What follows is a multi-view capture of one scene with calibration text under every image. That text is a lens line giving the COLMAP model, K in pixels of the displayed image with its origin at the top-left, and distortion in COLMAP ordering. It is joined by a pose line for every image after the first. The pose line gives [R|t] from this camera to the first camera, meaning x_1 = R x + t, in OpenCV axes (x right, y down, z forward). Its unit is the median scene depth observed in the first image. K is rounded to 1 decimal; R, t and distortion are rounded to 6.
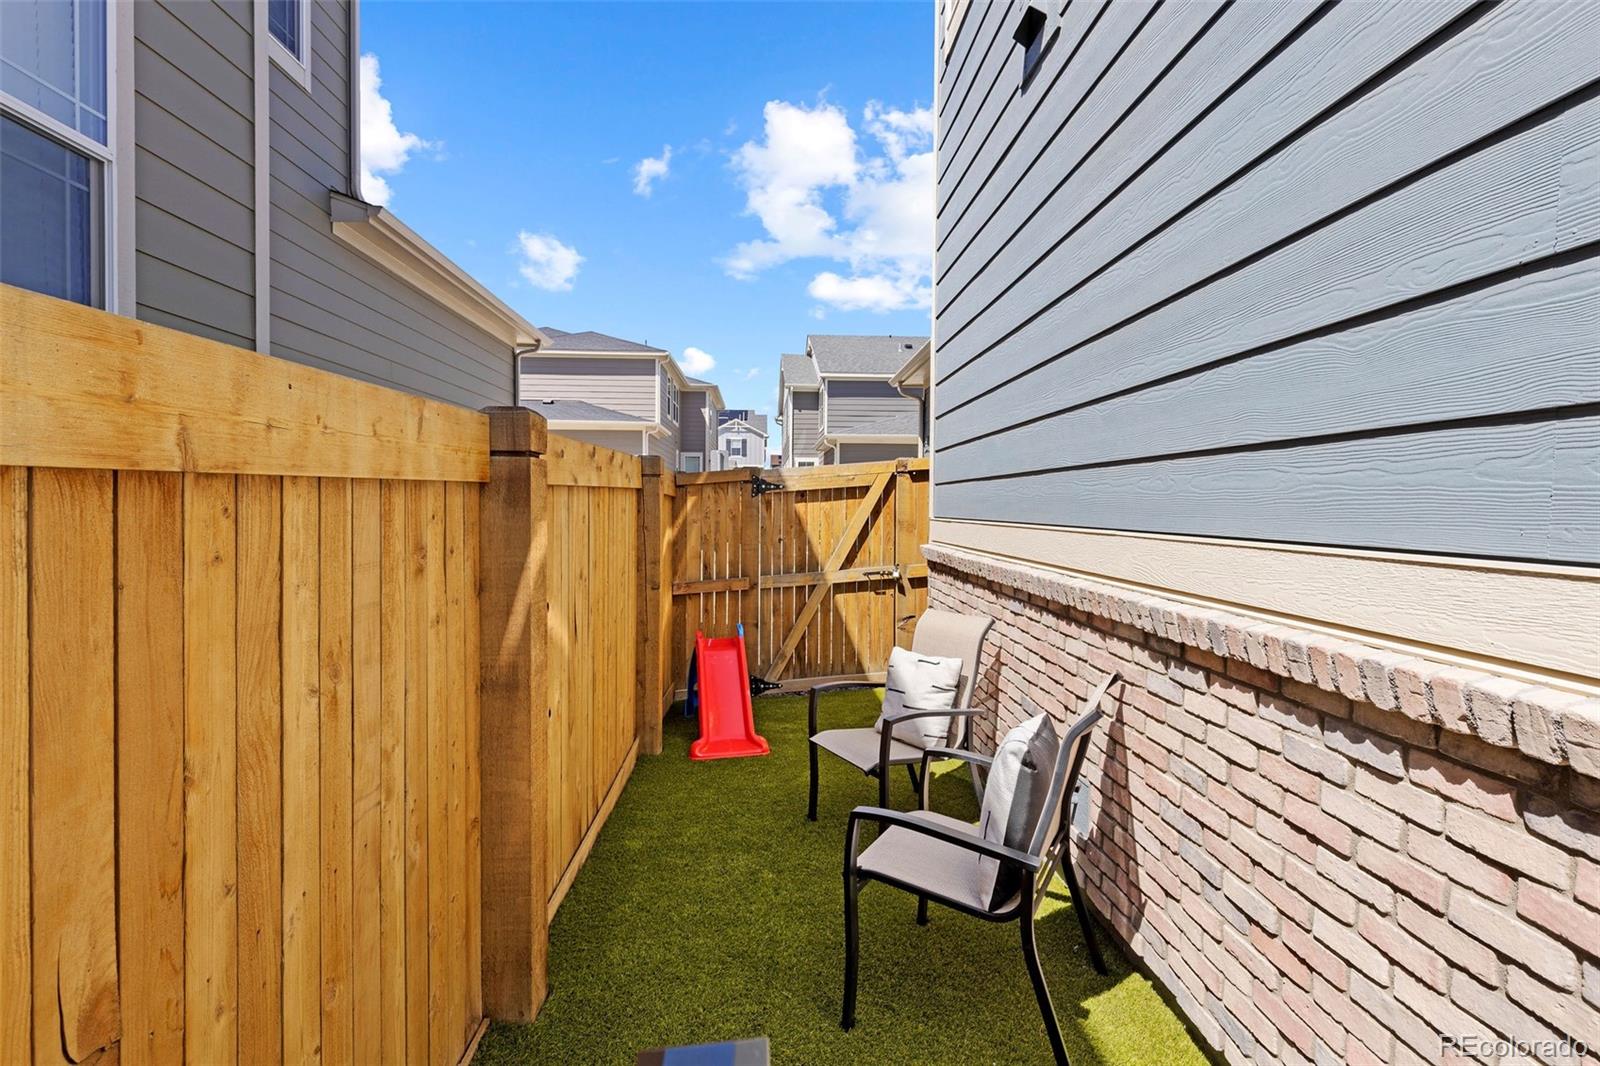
lens RADIAL K [[732.4, 0, 801.2], [0, 732.4, 517.3], [0, 0, 1]] dist [-0.001976, -0.000942]
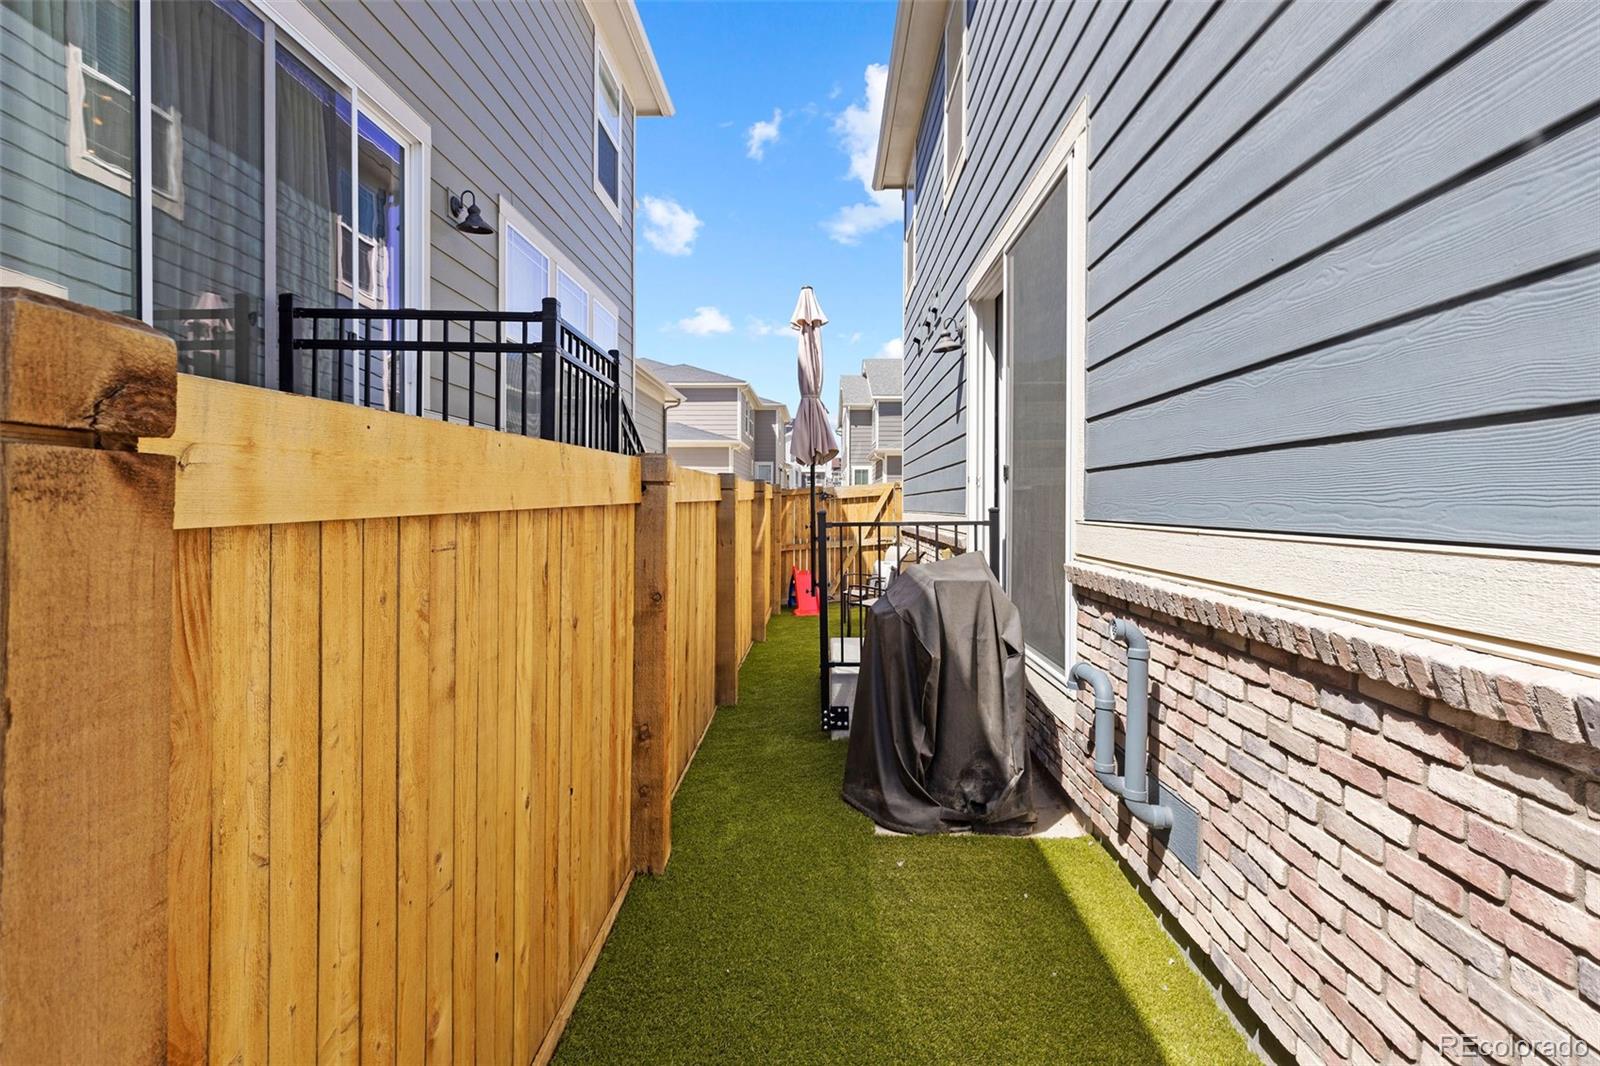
lens RADIAL K [[732.4, 0, 801.2], [0, 732.4, 517.3], [0, 0, 1]] dist [-0.001976, -0.000942]
pose [[0.996213, -0.009747, -0.086394, 0.012290], [0.009685, 0.999952, -0.001133, 0.003578], [0.086401, 0.000291, 0.996260, -0.217220]]
